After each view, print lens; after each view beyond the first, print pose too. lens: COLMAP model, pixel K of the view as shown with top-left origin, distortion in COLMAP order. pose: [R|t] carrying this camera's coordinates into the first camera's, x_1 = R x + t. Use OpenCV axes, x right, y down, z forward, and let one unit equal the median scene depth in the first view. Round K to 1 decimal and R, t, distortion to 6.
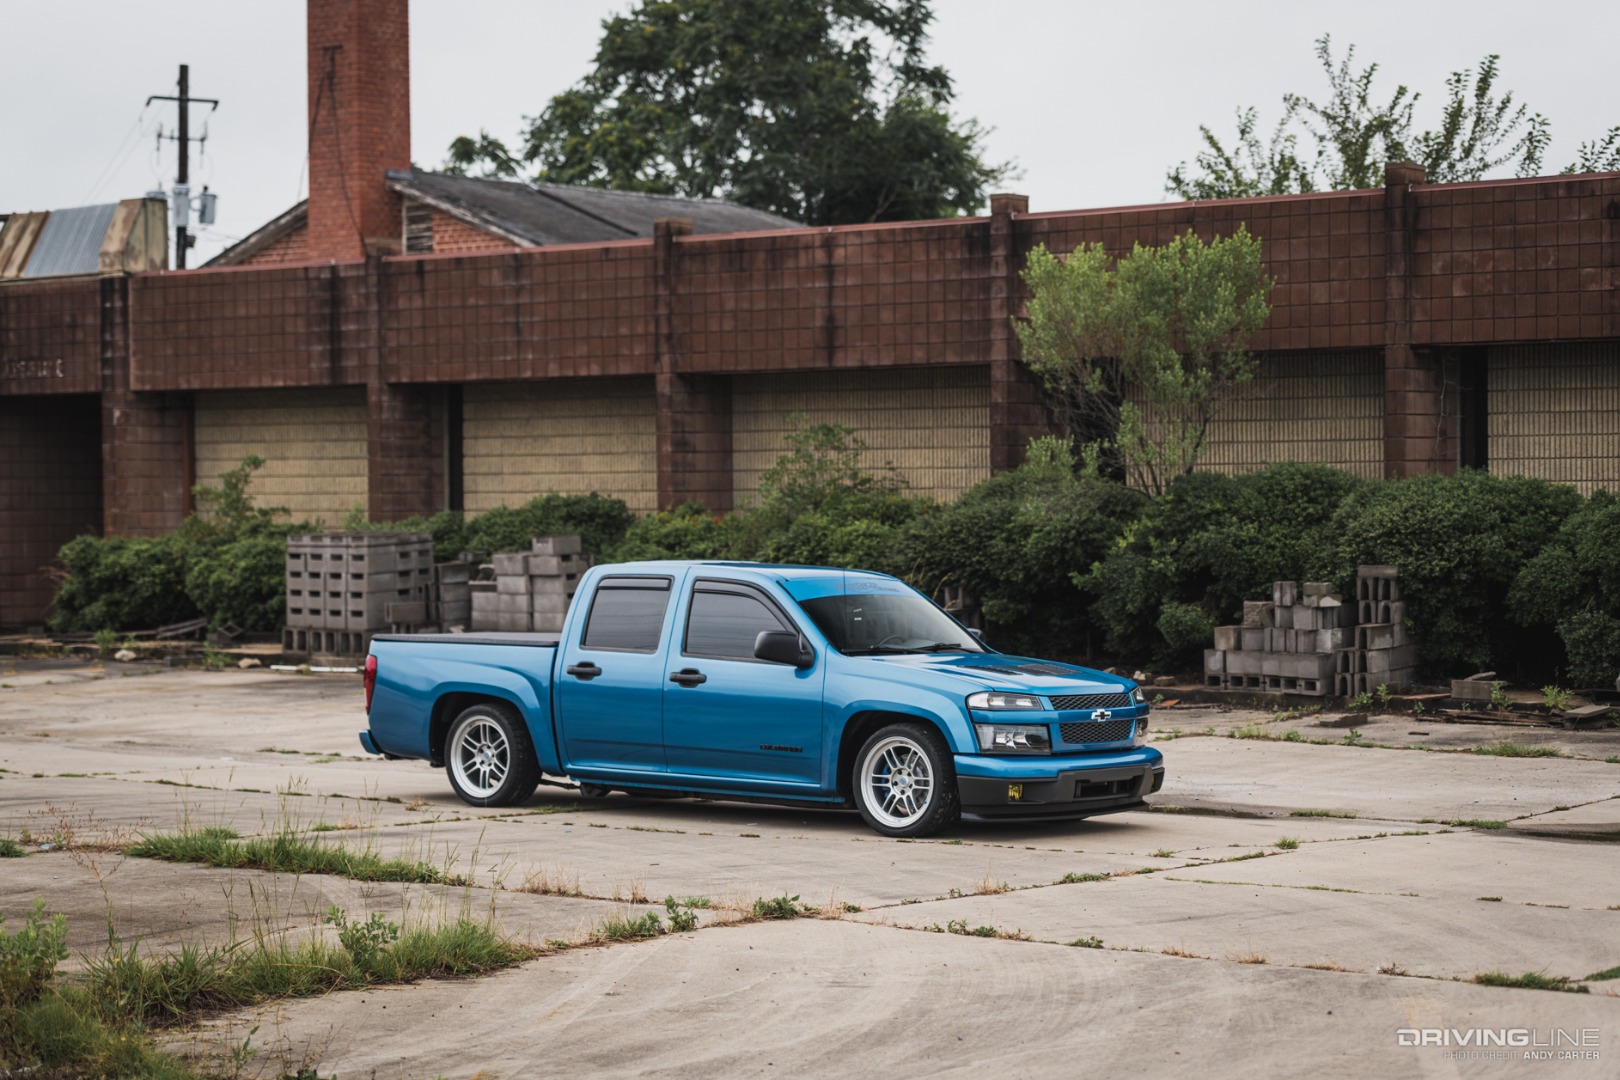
lens RADIAL K [[3315.5, 0, 806.7], [0, 3315.5, 607.8], [0, 0, 1]] dist [0.045633, 0.194595]
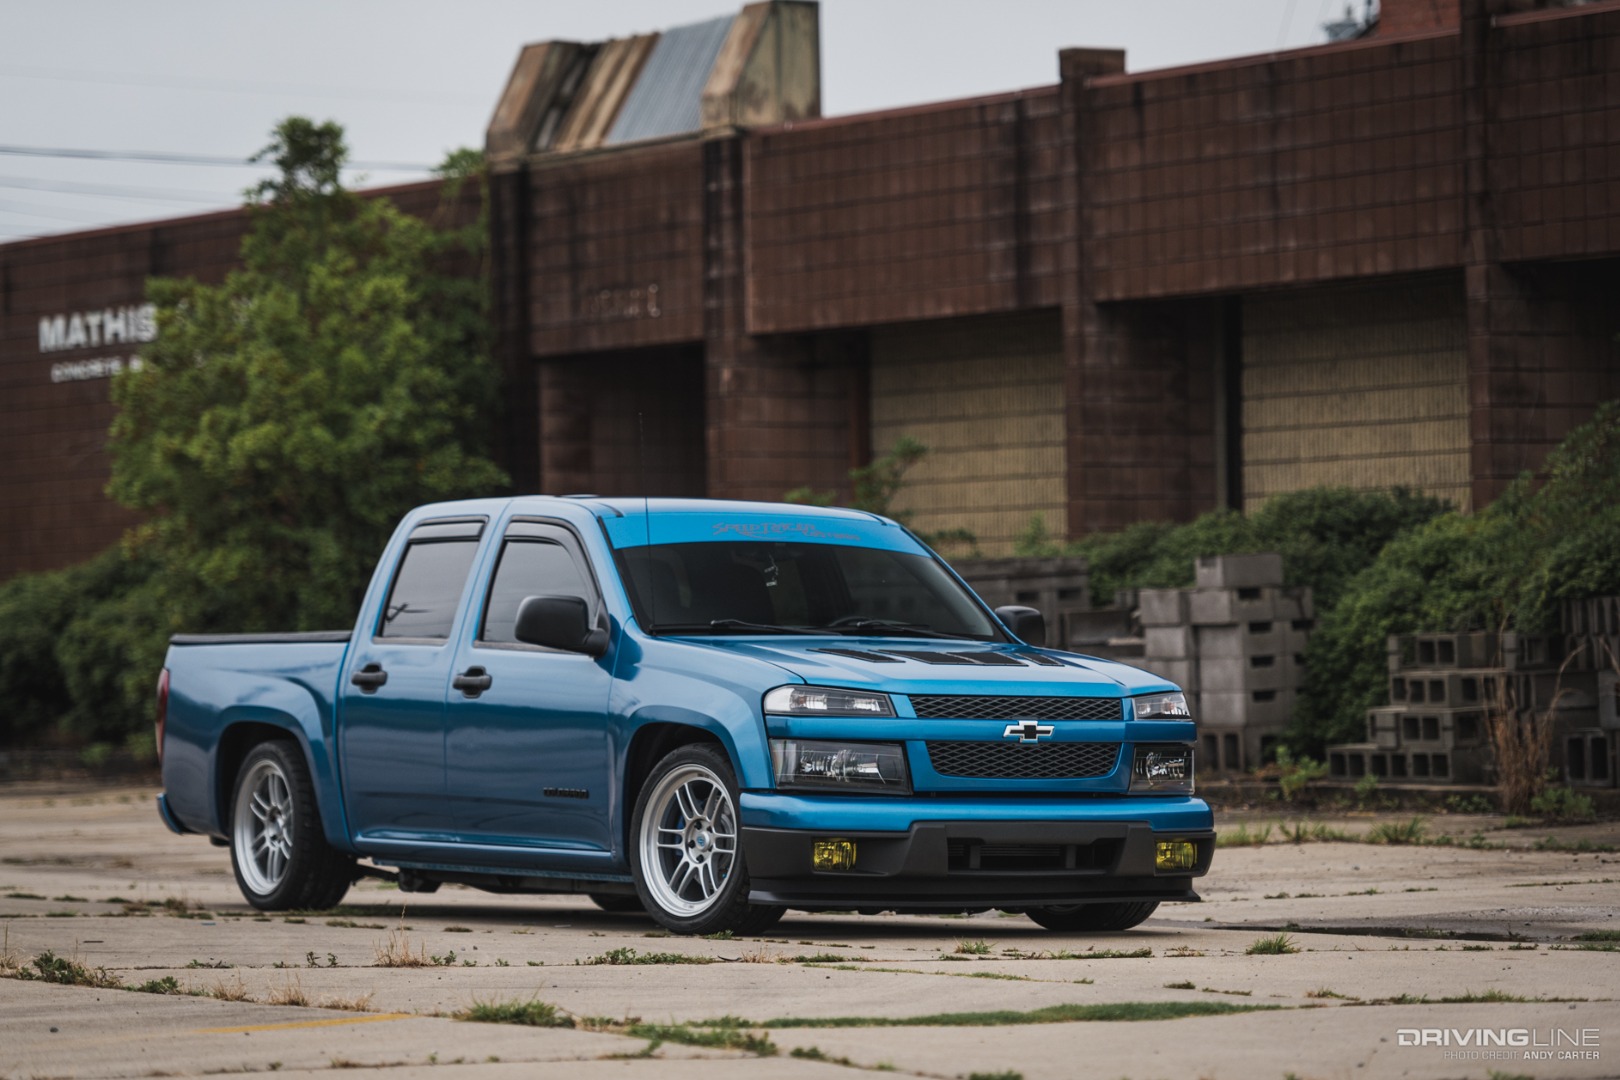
lens RADIAL K [[6549.8, 0, 810.0], [0, 6549.8, 540.0], [0, 0, 1]] dist [-0.215930, -0.034705]
pose [[0.932015, -0.013131, -0.362181, 0.255030], [-0.004957, 0.998788, -0.048967, 0.029972], [0.362385, 0.047434, 0.930821, -0.051365]]
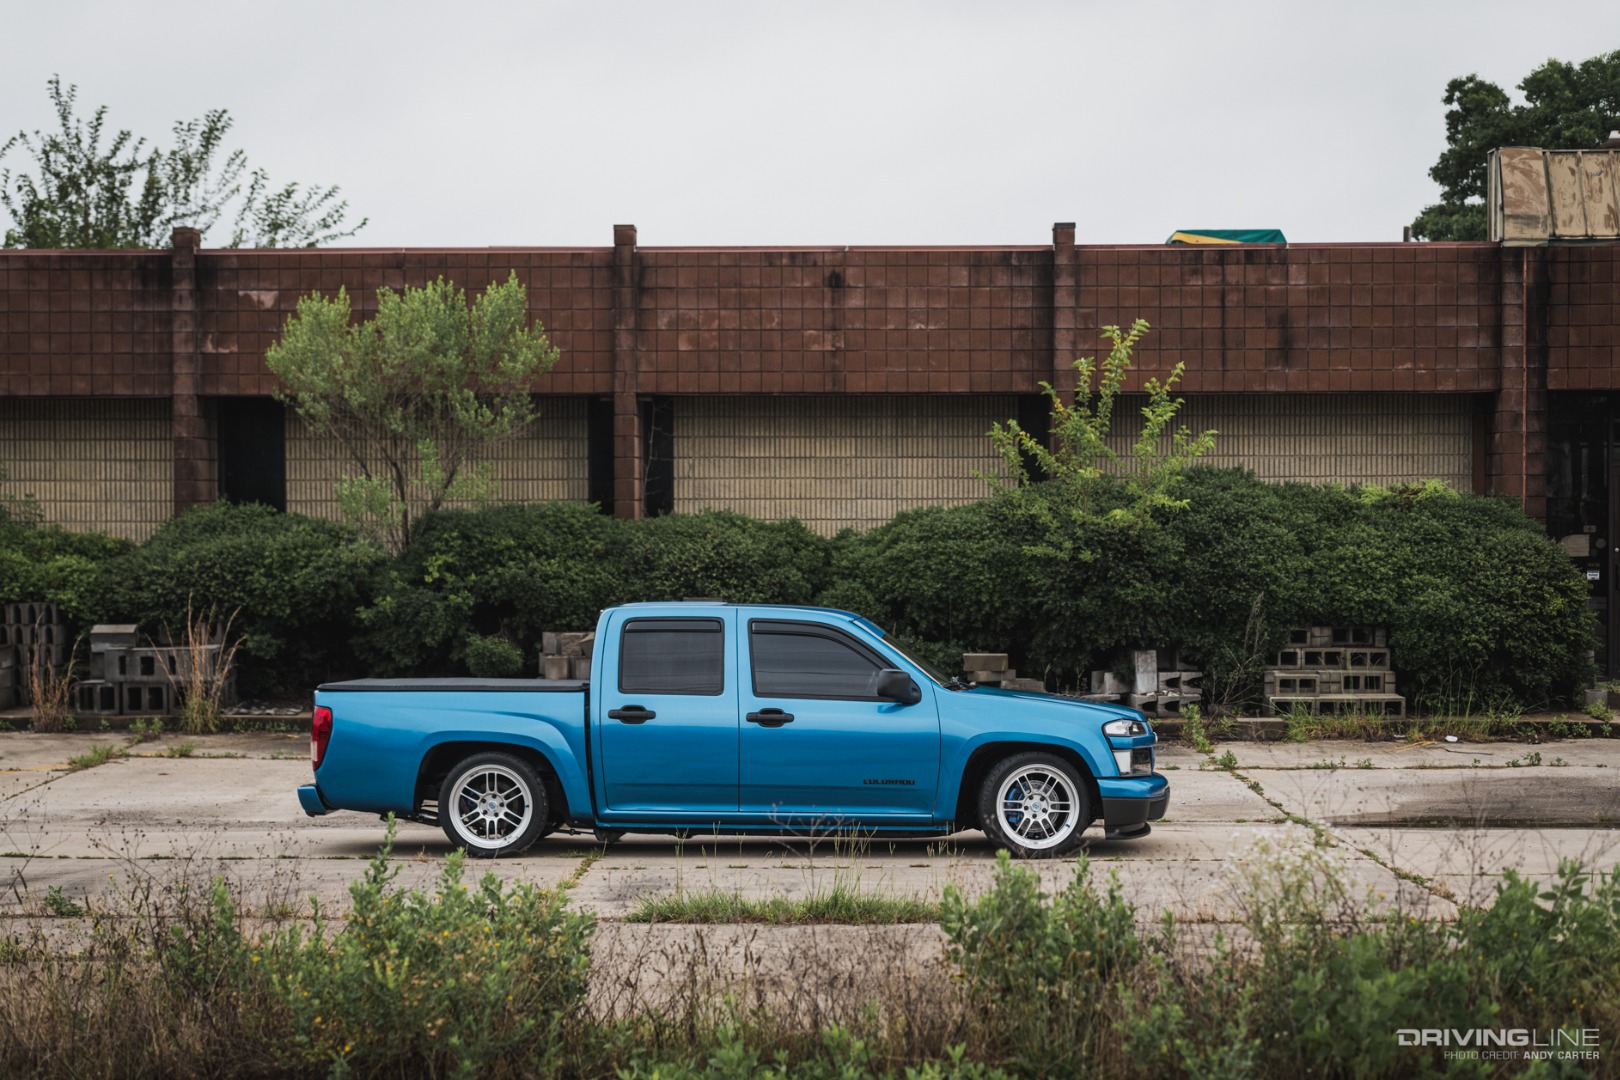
lens RADIAL K [[3253.3, 0, 810.0], [0, 3253.3, 540.0], [0, 0, 1]] dist [-0.030239, 0.130303]
pose [[0.804535, -0.001225, 0.593905, -0.353845], [0.016845, 0.999643, -0.020757, -0.007291], [-0.593667, 0.026704, 0.804268, 0.101584]]
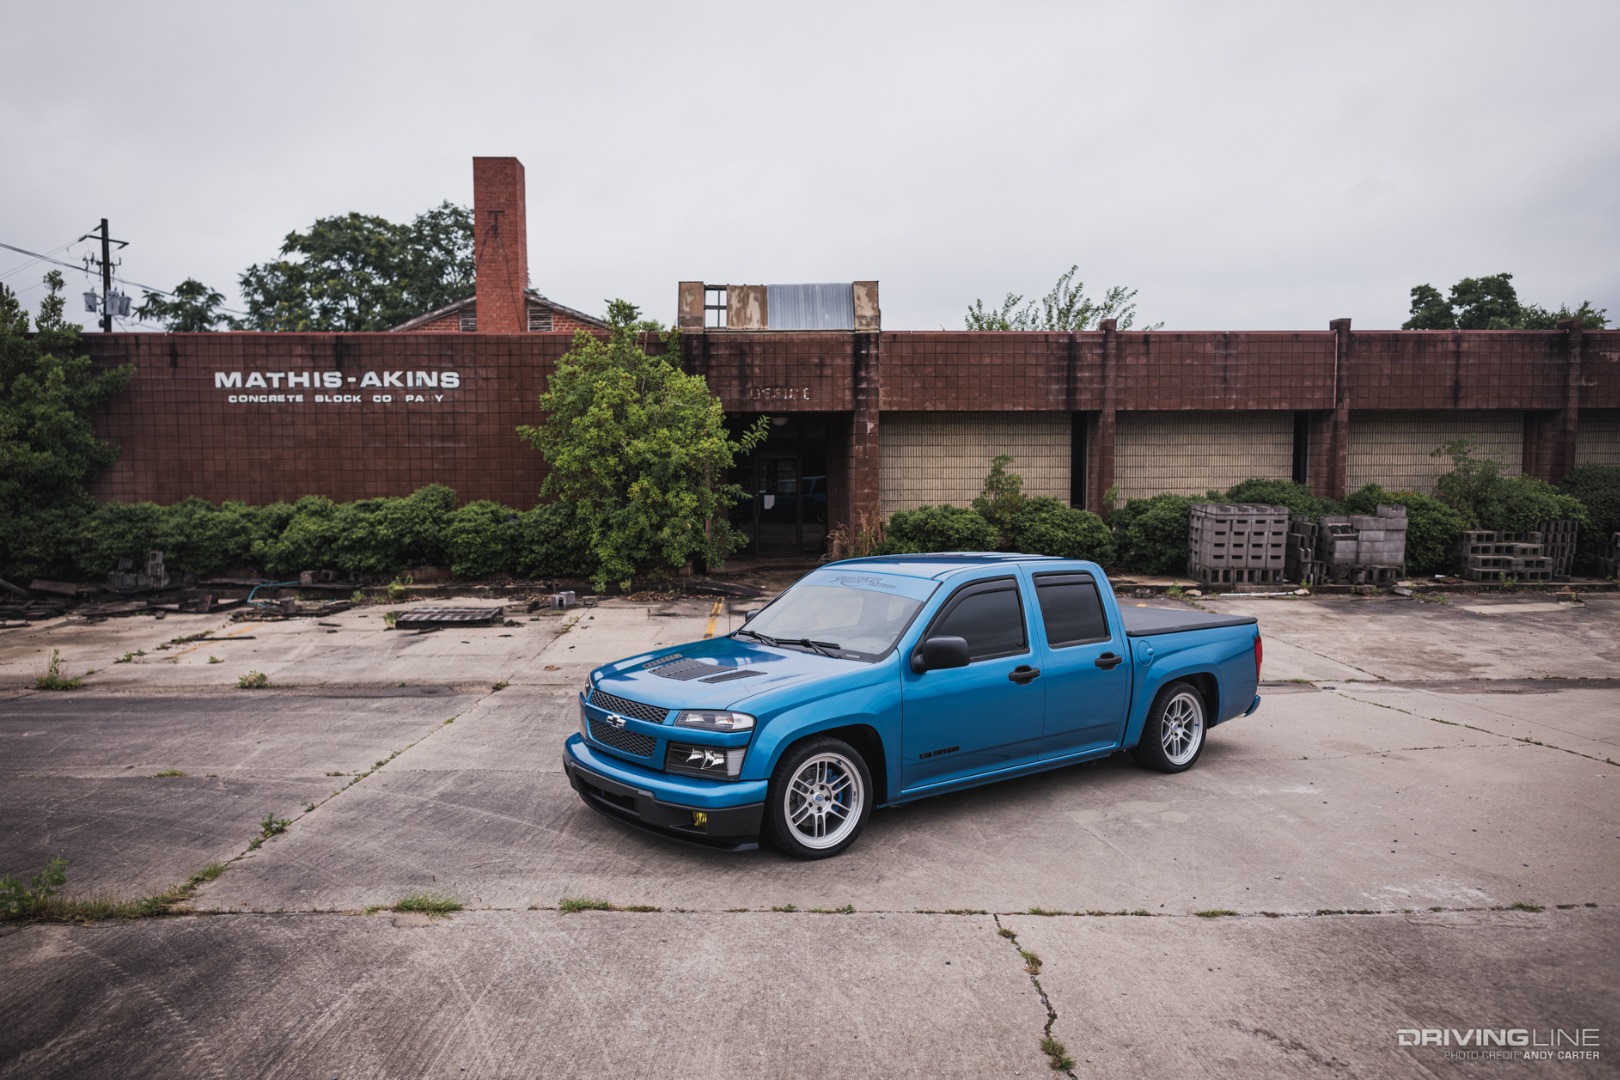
lens RADIAL K [[1131.4, 0, 817.5], [0, 1131.4, 577.1], [0, 0, 1]] dist [-0.002188, 0.004361]
pose [[0.774993, -0.062215, 0.628900, -0.654997], [0.022153, 0.997205, 0.071351, -0.032641], [-0.631581, -0.041365, 0.774205, 0.736724]]
